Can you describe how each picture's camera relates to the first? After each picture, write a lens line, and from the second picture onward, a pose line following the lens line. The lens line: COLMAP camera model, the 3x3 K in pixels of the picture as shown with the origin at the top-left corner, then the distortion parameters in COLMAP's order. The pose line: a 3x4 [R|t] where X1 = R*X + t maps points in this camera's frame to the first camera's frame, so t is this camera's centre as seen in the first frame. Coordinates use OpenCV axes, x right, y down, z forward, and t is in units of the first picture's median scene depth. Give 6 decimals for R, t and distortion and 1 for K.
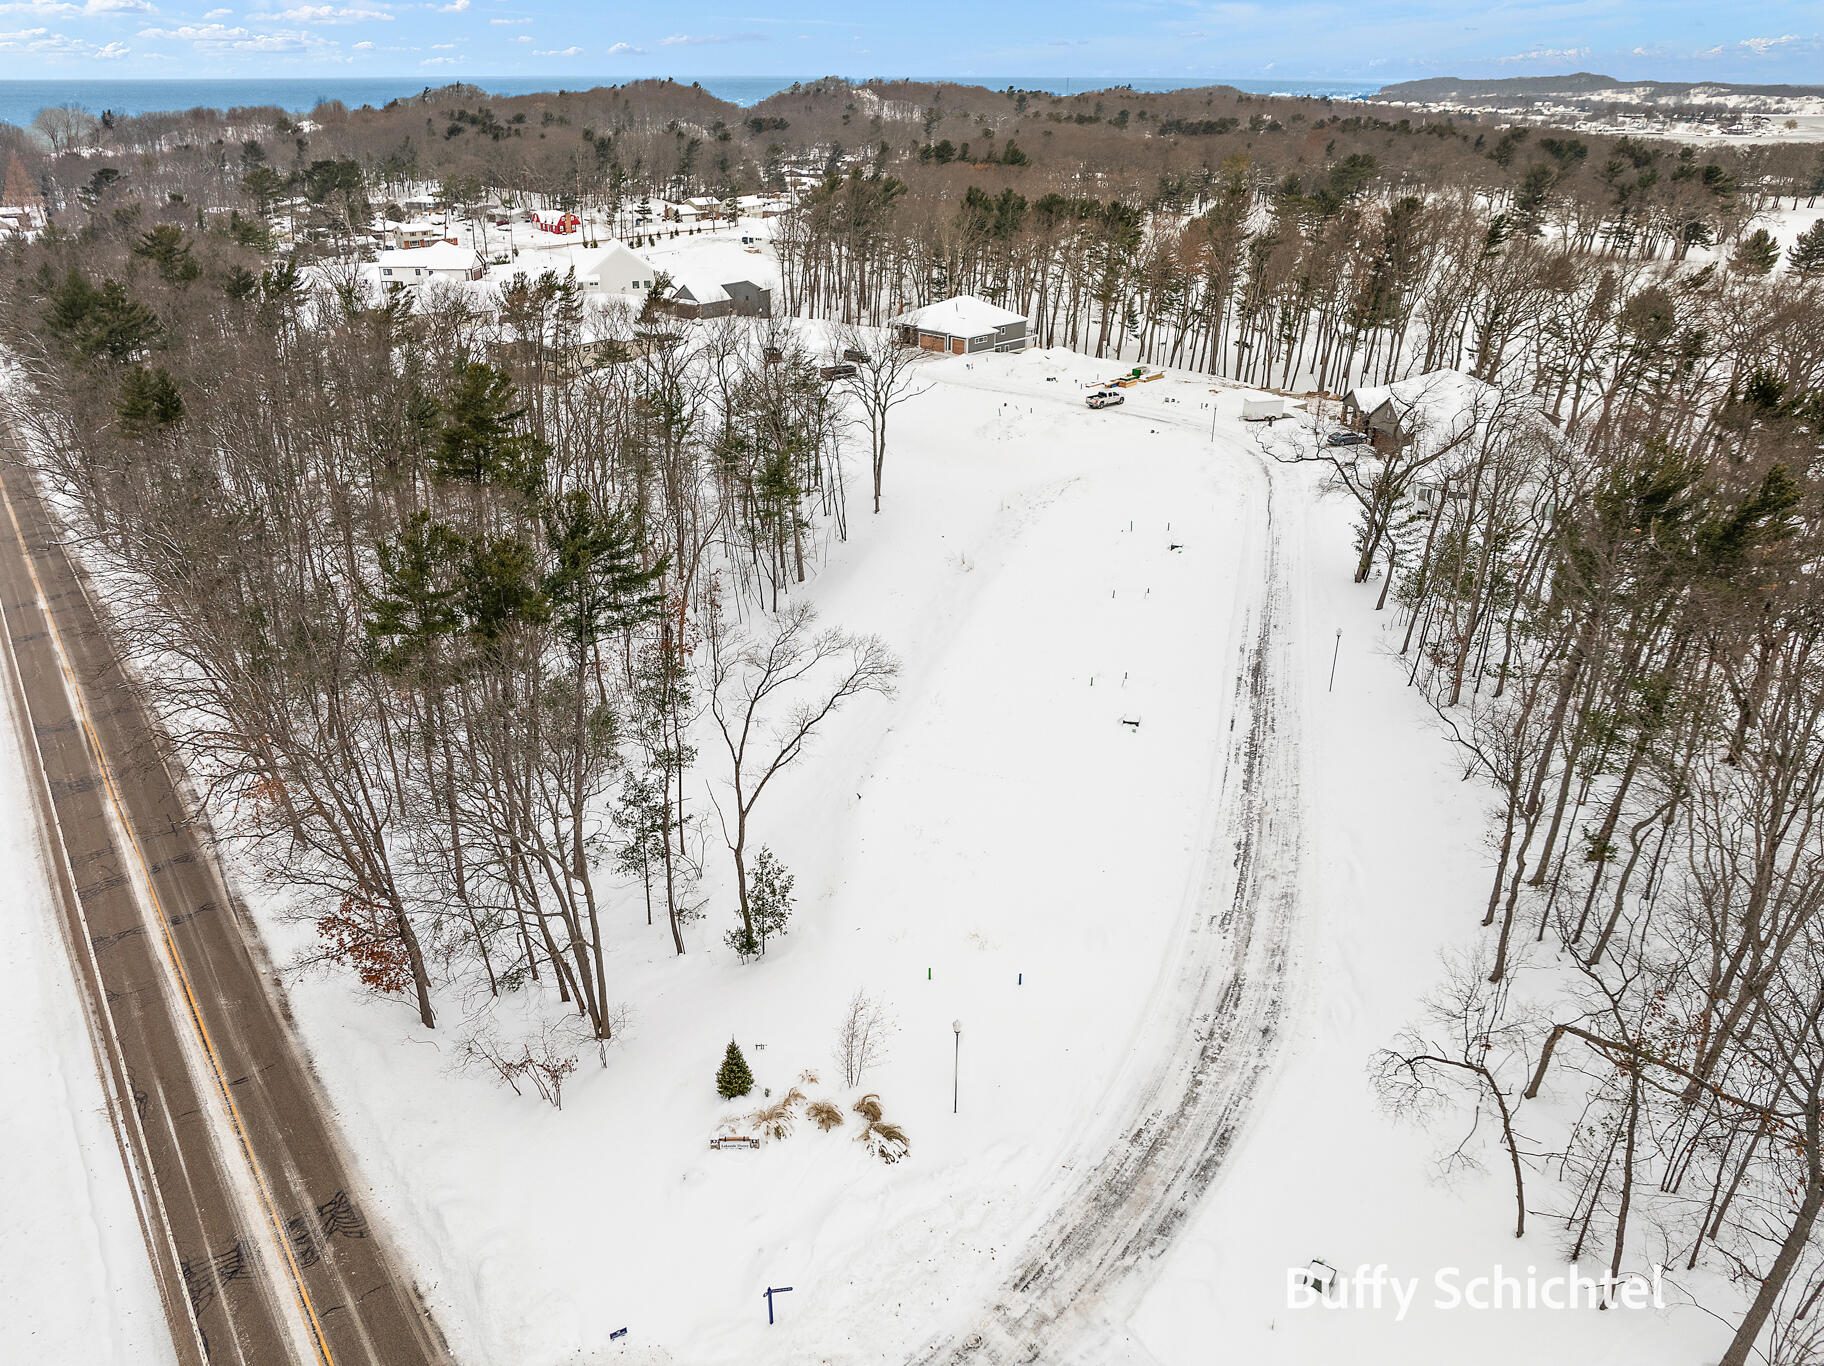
lens RADIAL K [[1297.7, 0, 908.7], [0, 1297.7, 679.1], [0, 0, 1]] dist [-0.047069, 0.019832]
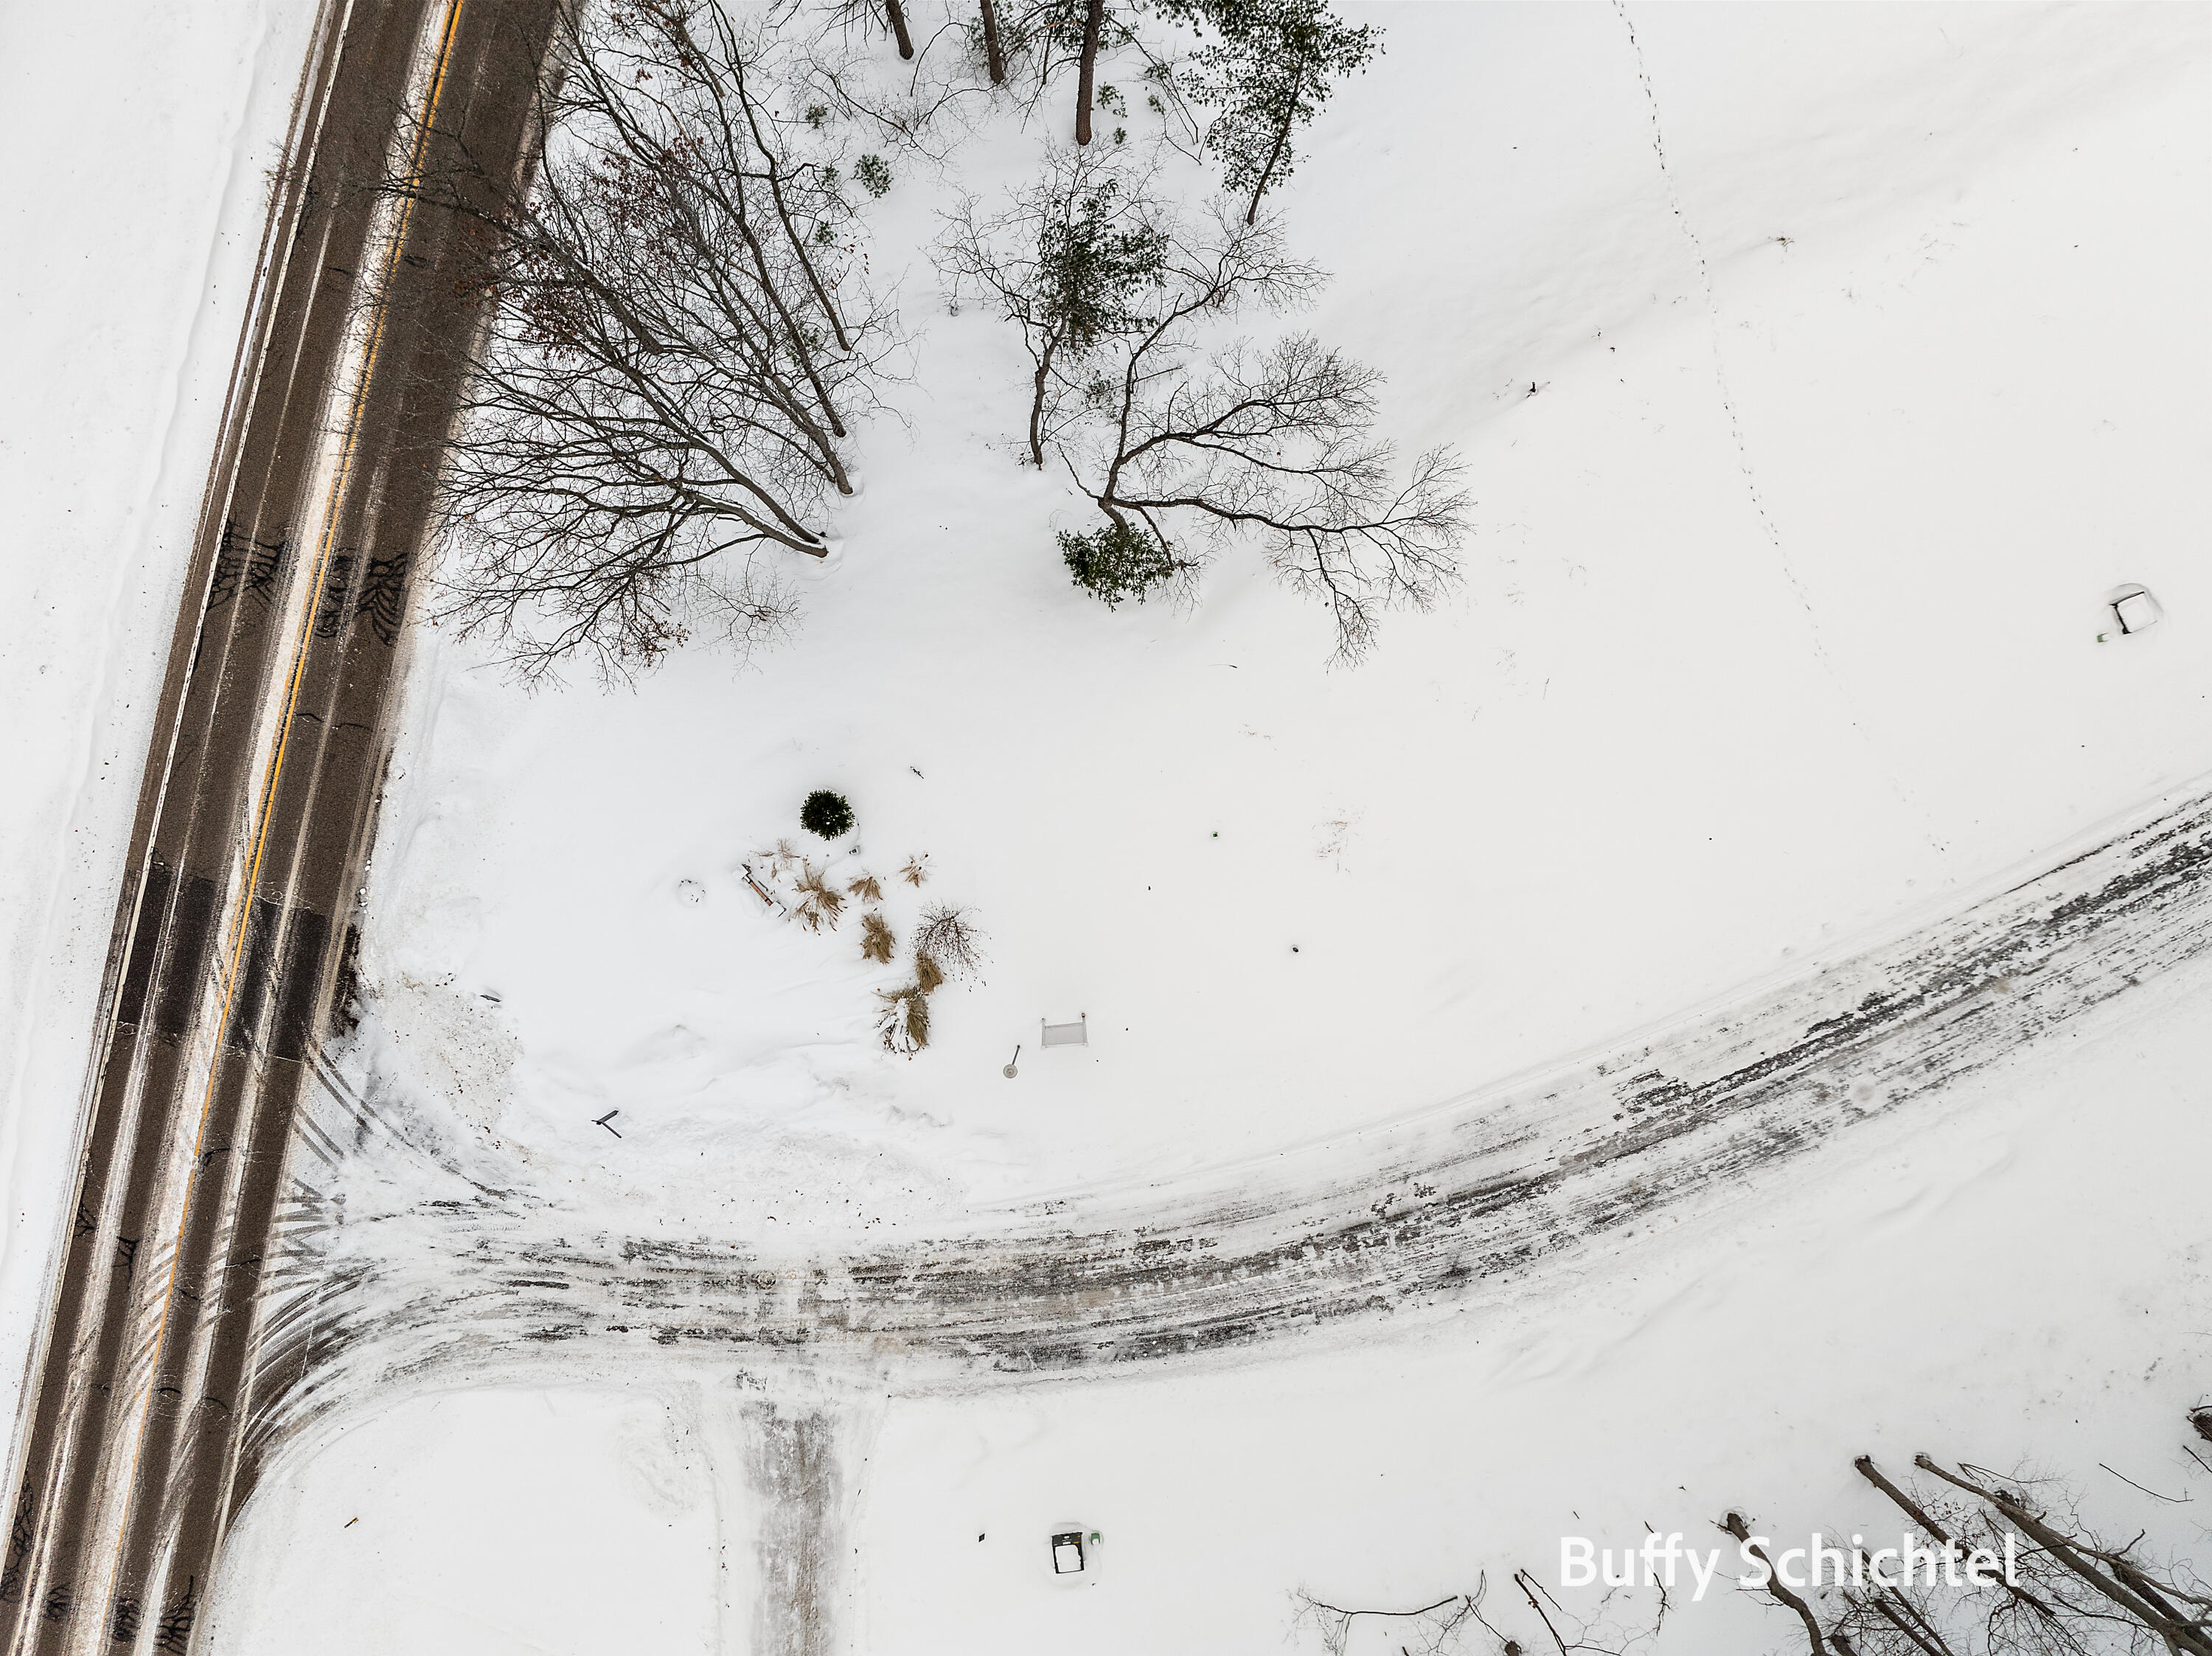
lens RADIAL K [[1573.7, 0, 1089.5], [0, 1573.7, 807.1], [0, 0, 1]] dist [-0.047069, 0.019832]
pose [[0.658086, 0.752931, -0.004244, -0.036599], [-0.325154, 0.289271, 0.900332, -0.523053], [0.679115, -0.591115, 0.435184, 0.709775]]
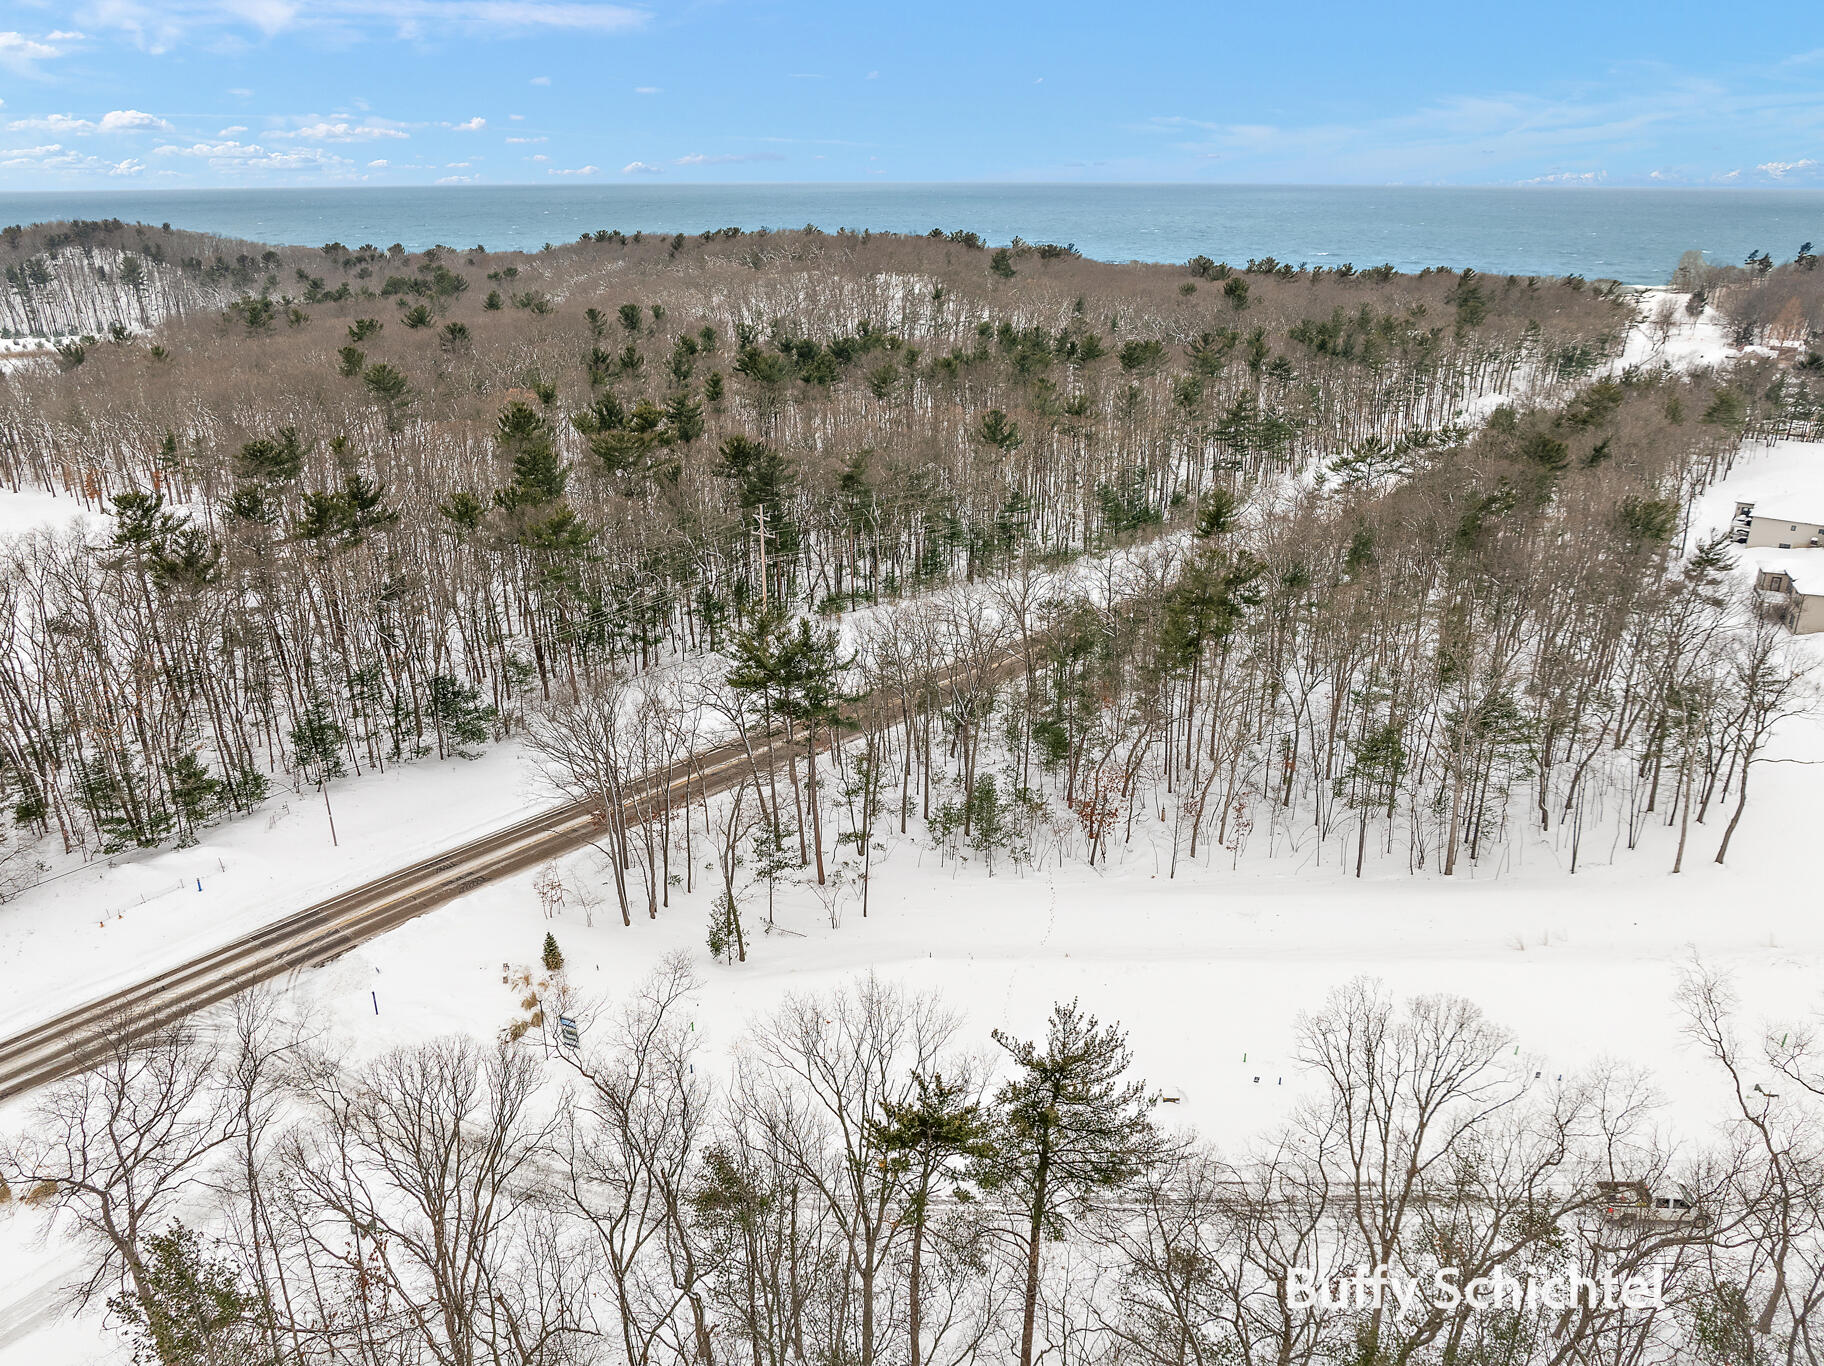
lens RADIAL K [[1297.7, 0, 910.6], [0, 1297.7, 684.5], [0, 0, 1]] dist [-0.047069, 0.019832]
pose [[0.246210, 0.348425, -0.904423, 1.290739], [-0.412305, 0.882156, 0.227605, -0.533031], [0.877146, 0.316860, 0.360853, 0.693011]]
